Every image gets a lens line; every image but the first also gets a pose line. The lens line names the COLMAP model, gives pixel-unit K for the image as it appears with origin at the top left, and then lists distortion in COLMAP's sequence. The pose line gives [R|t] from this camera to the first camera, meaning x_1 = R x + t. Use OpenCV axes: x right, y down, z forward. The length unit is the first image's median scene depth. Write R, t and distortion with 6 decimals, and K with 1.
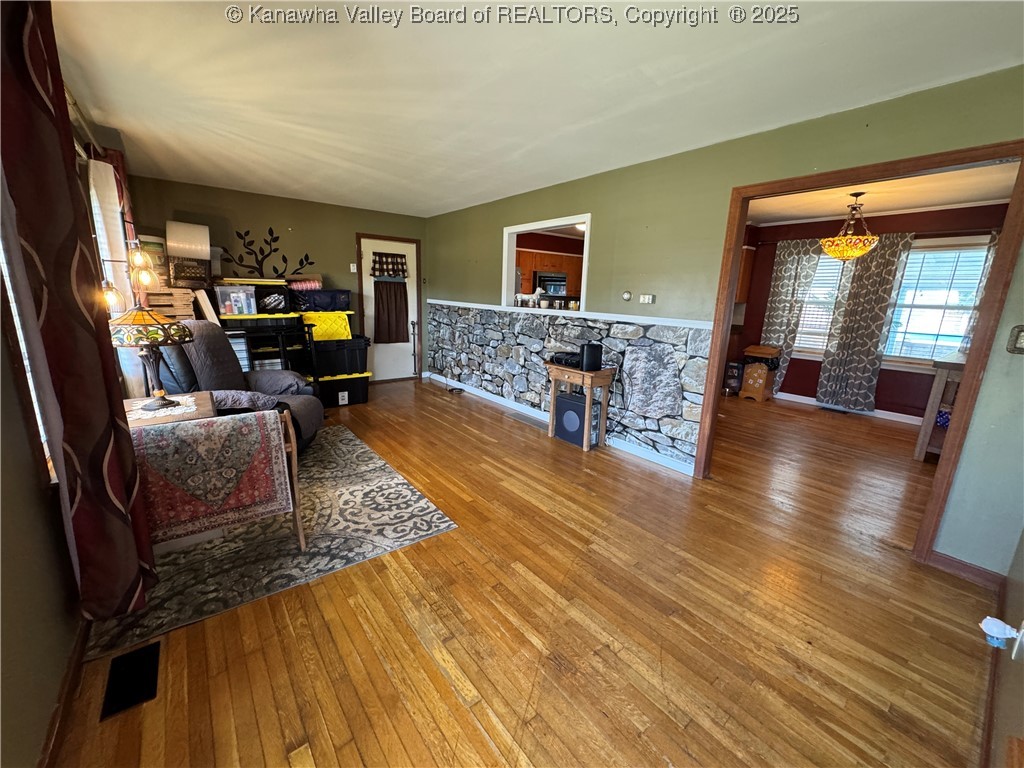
lens RADIAL K [[407.4, 0, 512.0], [0, 407.4, 384.0], [0, 0, 1]] dist [0.000209, -0.000534]
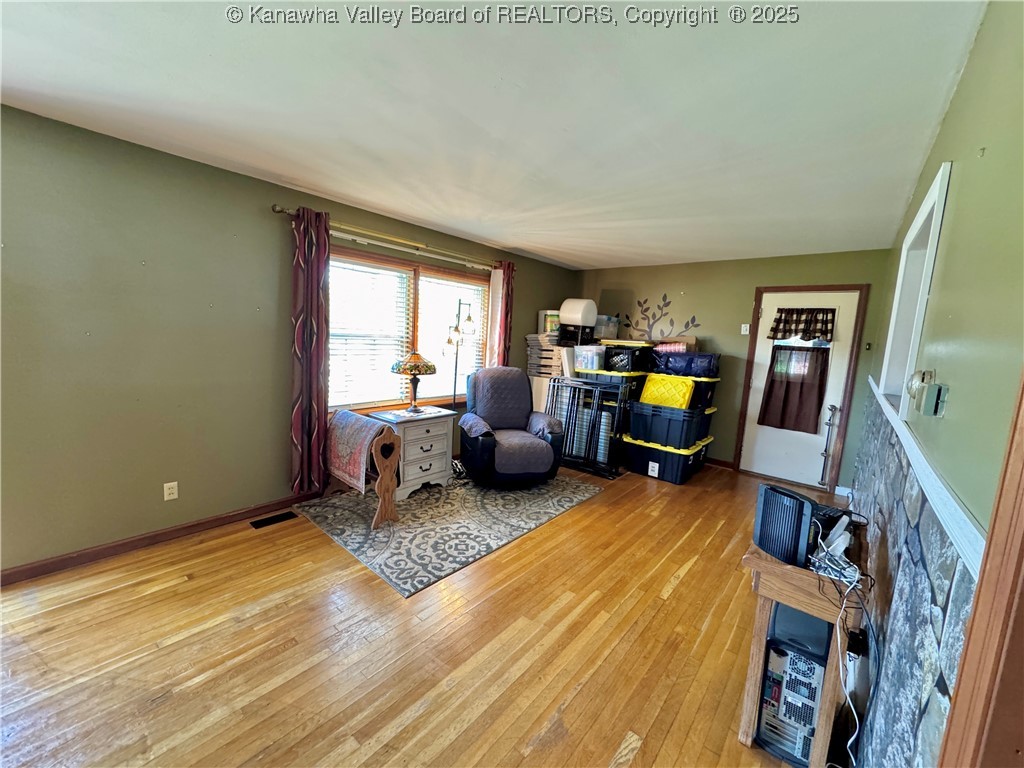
lens RADIAL K [[407.4, 0, 512.0], [0, 407.4, 384.0], [0, 0, 1]] dist [0.000209, -0.000534]
pose [[0.199962, 0.104003, -0.974268, 0.541343], [-0.259524, 0.964457, 0.049690, -0.156549], [0.944808, 0.242910, 0.219846, 0.648941]]
